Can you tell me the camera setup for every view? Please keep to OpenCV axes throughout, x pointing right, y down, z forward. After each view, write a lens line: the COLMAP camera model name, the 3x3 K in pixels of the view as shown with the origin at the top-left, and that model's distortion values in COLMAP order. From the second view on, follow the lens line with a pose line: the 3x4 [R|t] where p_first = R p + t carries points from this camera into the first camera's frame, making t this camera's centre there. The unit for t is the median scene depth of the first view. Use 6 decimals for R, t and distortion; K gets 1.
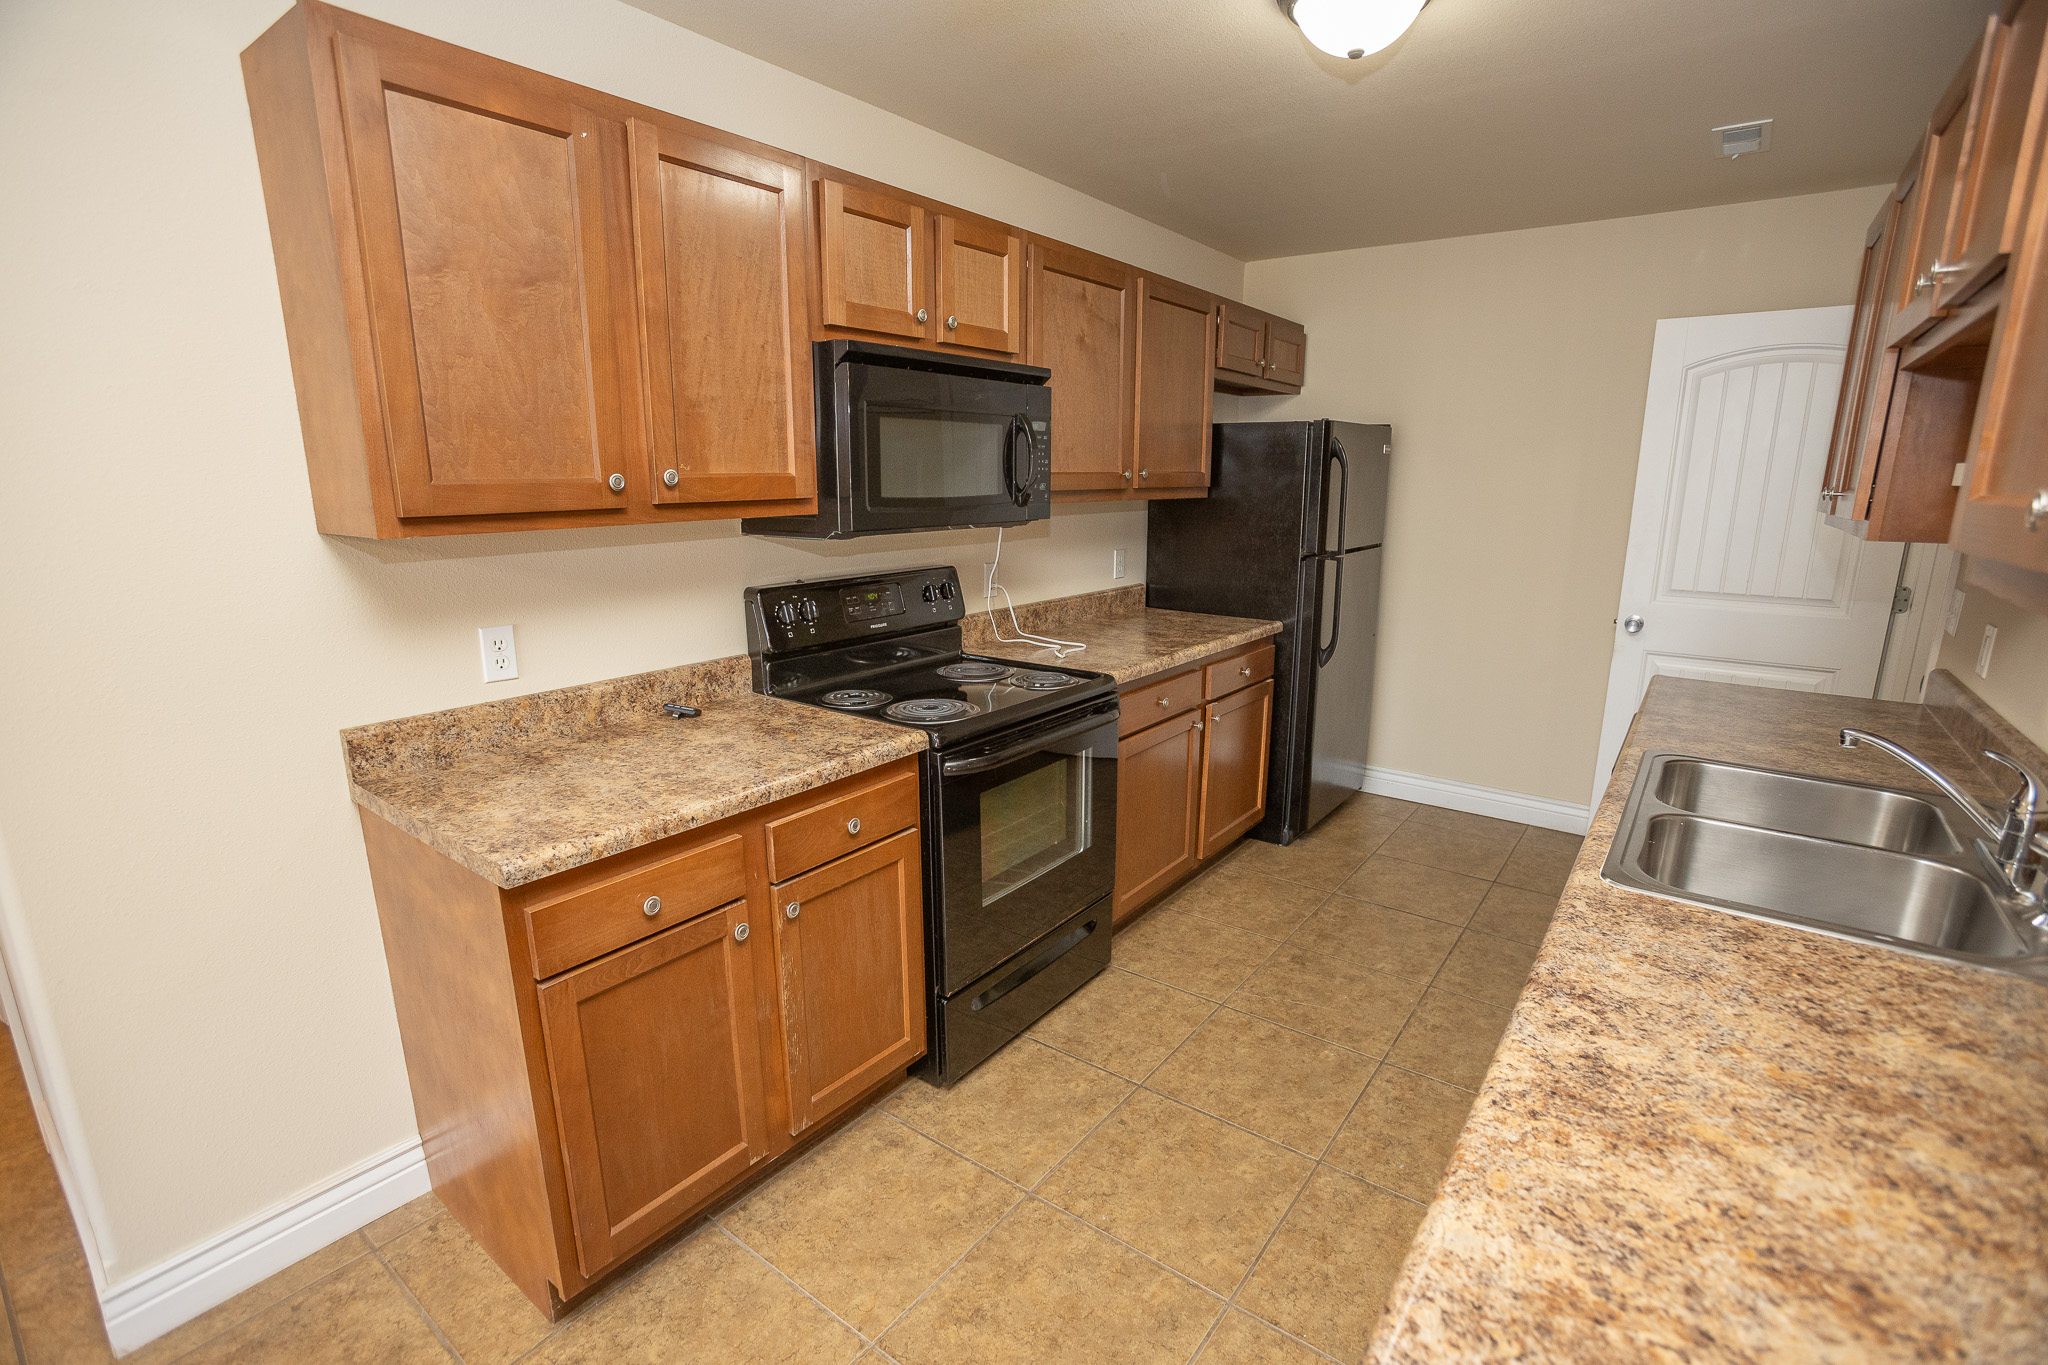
lens RADIAL K [[938.8, 0, 1025.1], [0, 938.8, 701.4], [0, 0, 1]] dist [-0.072840, 0.030331]
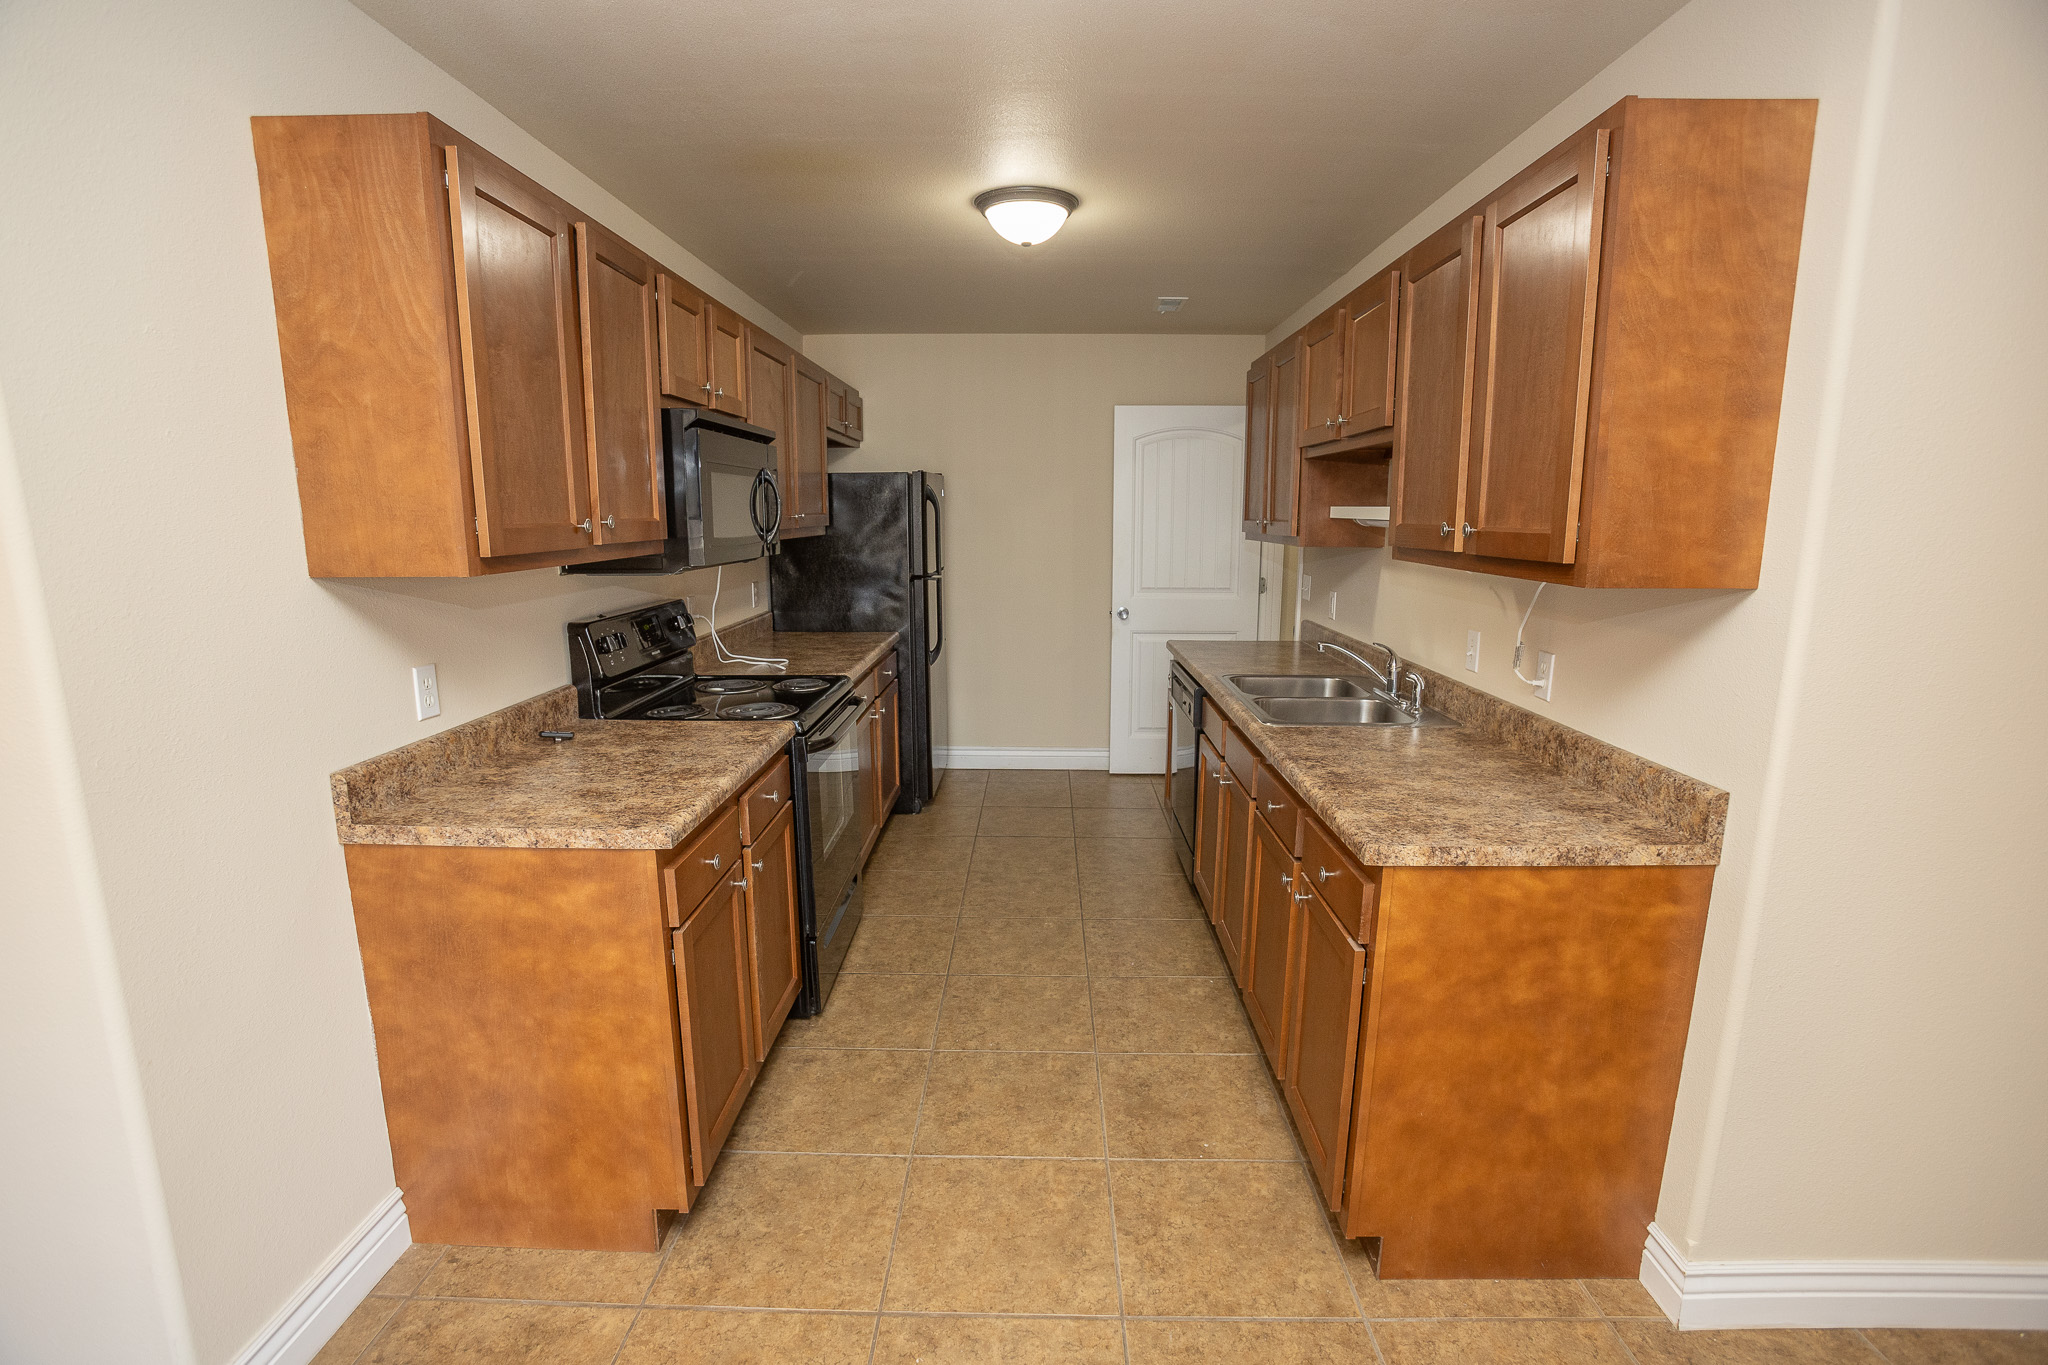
lens RADIAL K [[961.5, 0, 1020.1], [0, 961.5, 702.8], [0, 0, 1]] dist [-0.078442, 0.034070]
pose [[0.811033, -0.115101, 0.573566, -0.583512], [0.138437, 0.990367, 0.002990, 0.045419], [-0.568385, 0.076978, 0.819154, -0.223096]]
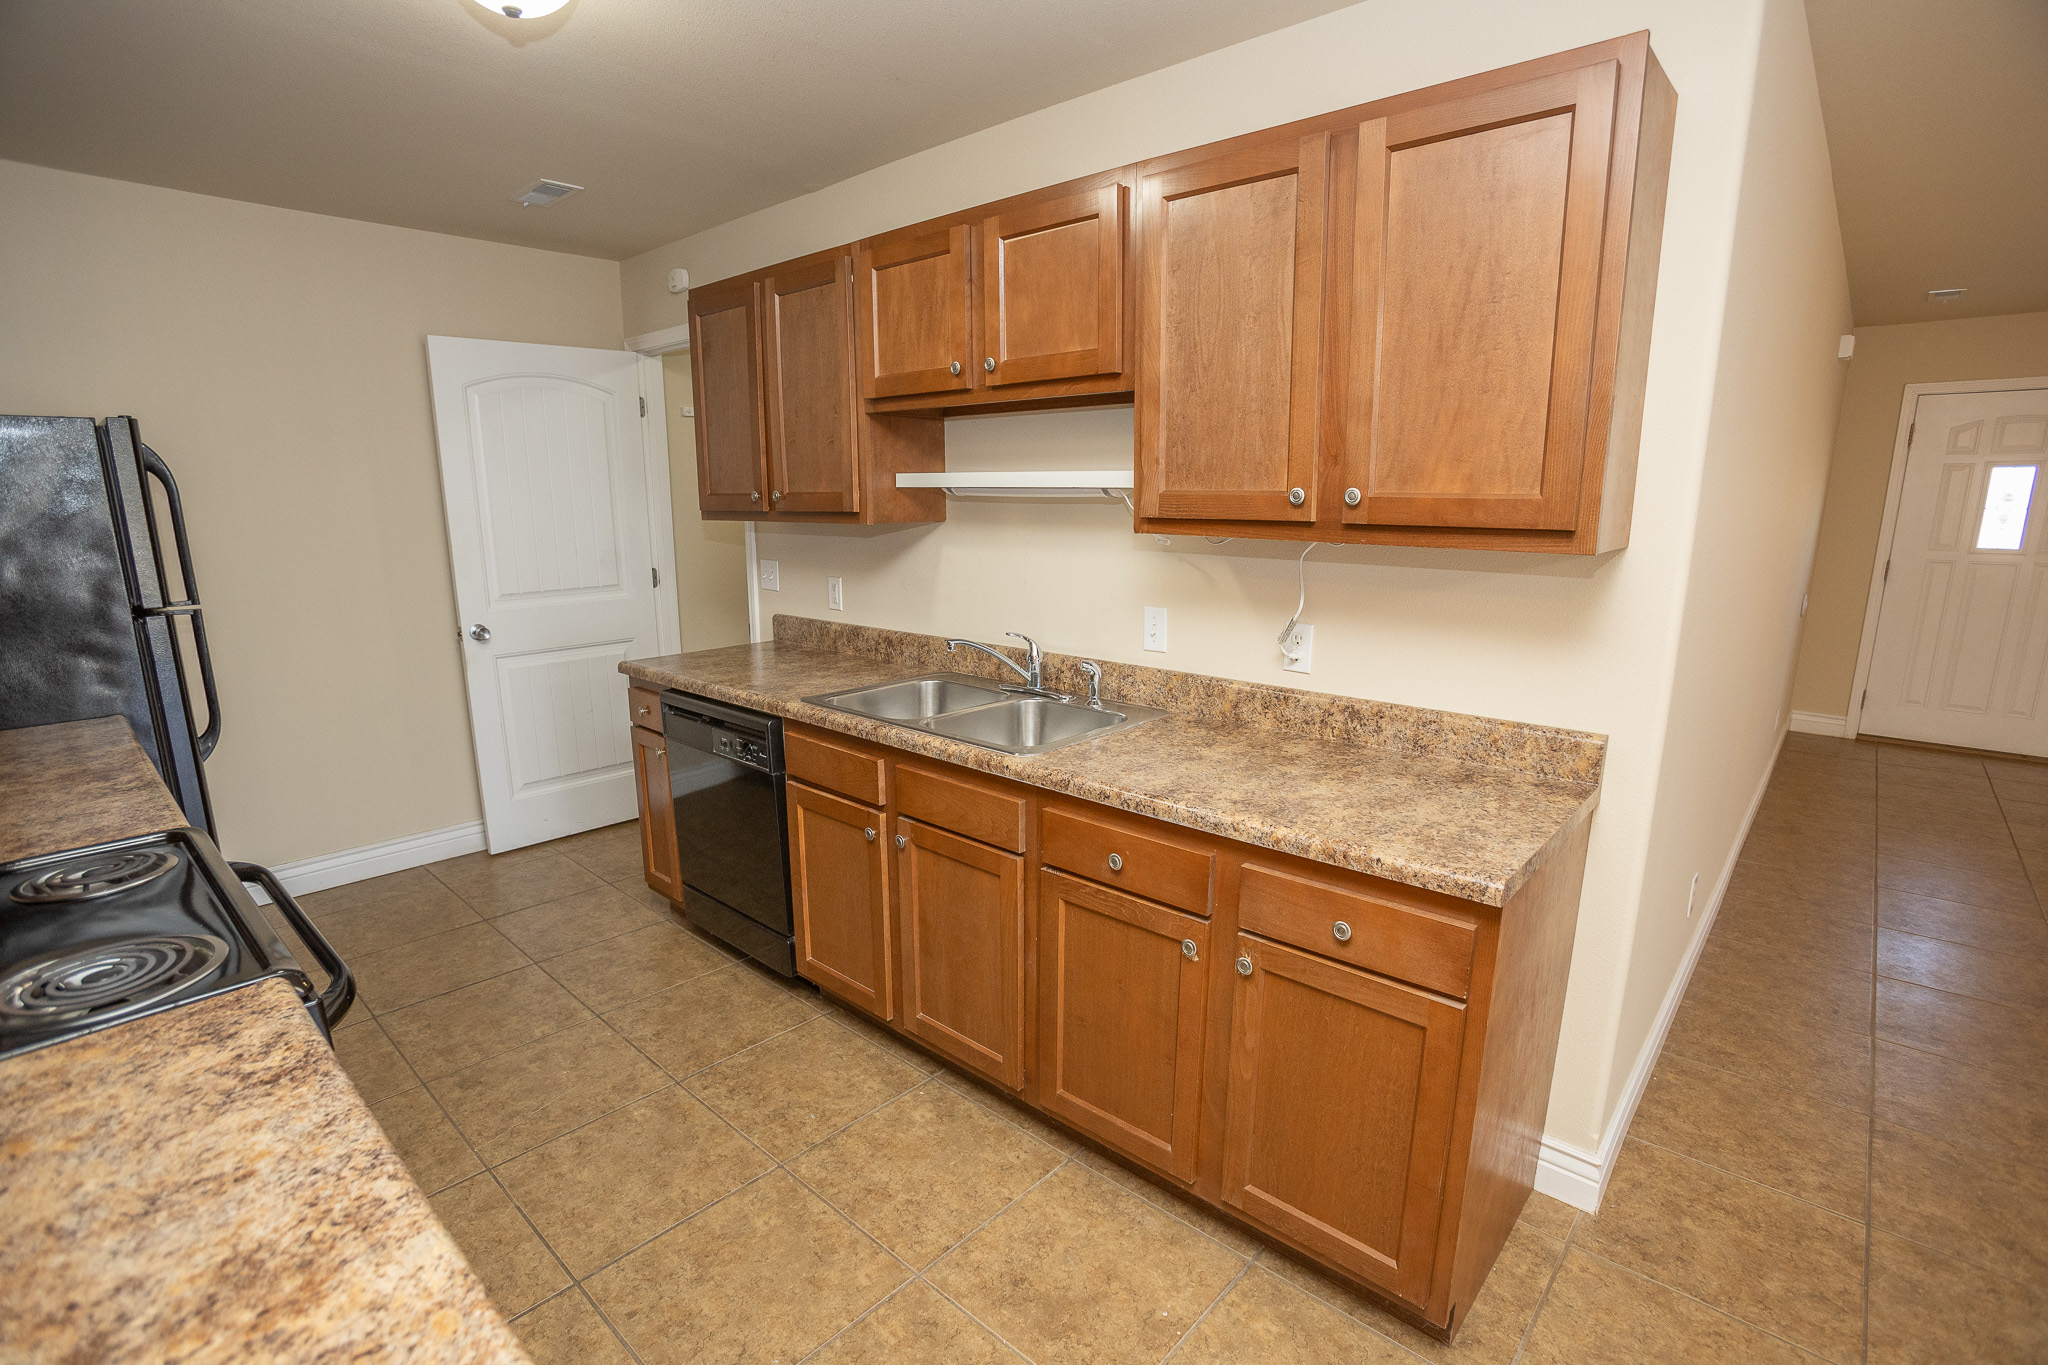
lens RADIAL K [[961.5, 0, 1020.1], [0, 961.5, 702.8], [0, 0, 1]] dist [-0.078442, 0.034070]
pose [[0.092912, -0.219433, 0.971193, -0.535117], [0.237767, 0.952082, 0.192369, -0.116239], [-0.966868, 0.213045, 0.140634, 0.479736]]
